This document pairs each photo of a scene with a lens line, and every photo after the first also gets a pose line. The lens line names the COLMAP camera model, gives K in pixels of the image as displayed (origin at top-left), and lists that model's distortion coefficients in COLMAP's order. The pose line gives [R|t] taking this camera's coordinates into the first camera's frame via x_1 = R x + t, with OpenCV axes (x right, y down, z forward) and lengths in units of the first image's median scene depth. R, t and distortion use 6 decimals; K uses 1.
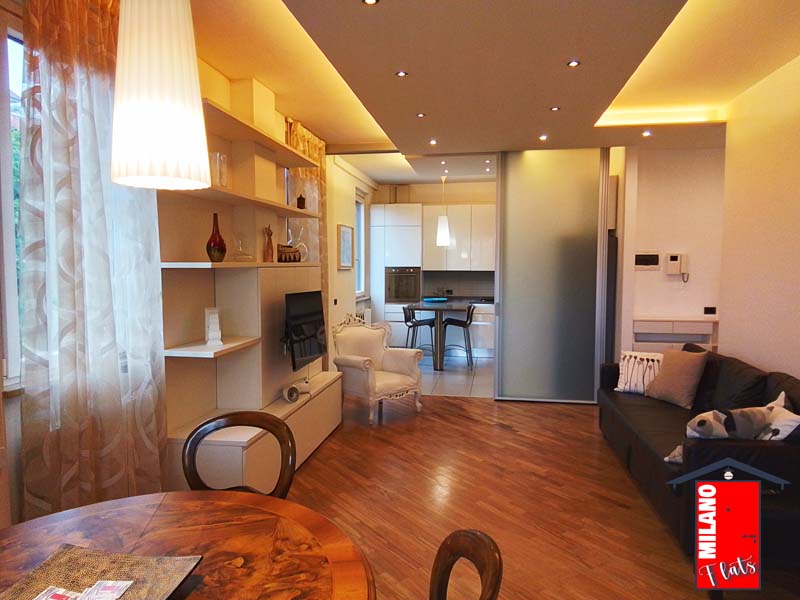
lens RADIAL K [[564.5, 0, 392.0], [0, 564.5, 300.7], [0, 0, 1]] dist [0.036092, -0.012983]
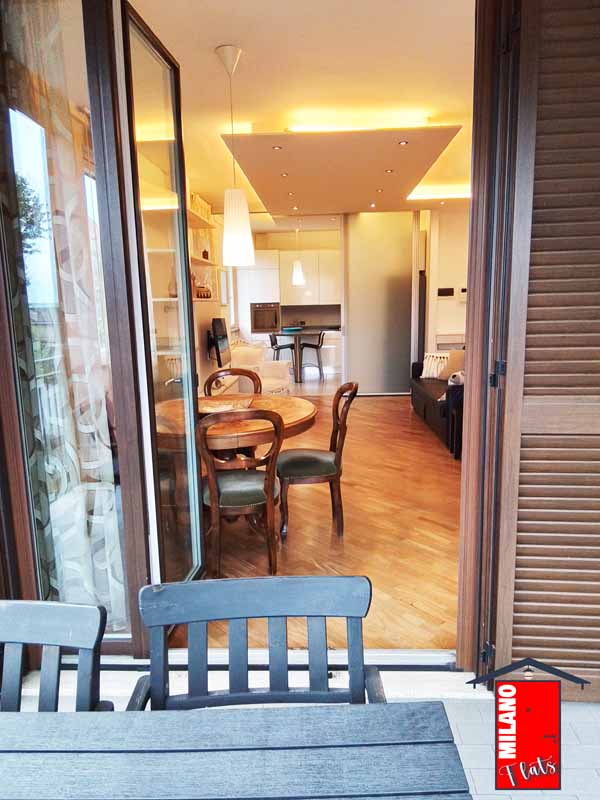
lens RADIAL K [[564.5, 0, 305.1], [0, 564.5, 403.6], [0, 0, 1]] dist [0.036092, -0.012983]
pose [[0.990981, -0.045470, 0.126053, -0.078656], [0.031325, 0.993214, 0.112007, 0.030204], [-0.130290, -0.107049, 0.985680, -0.327152]]
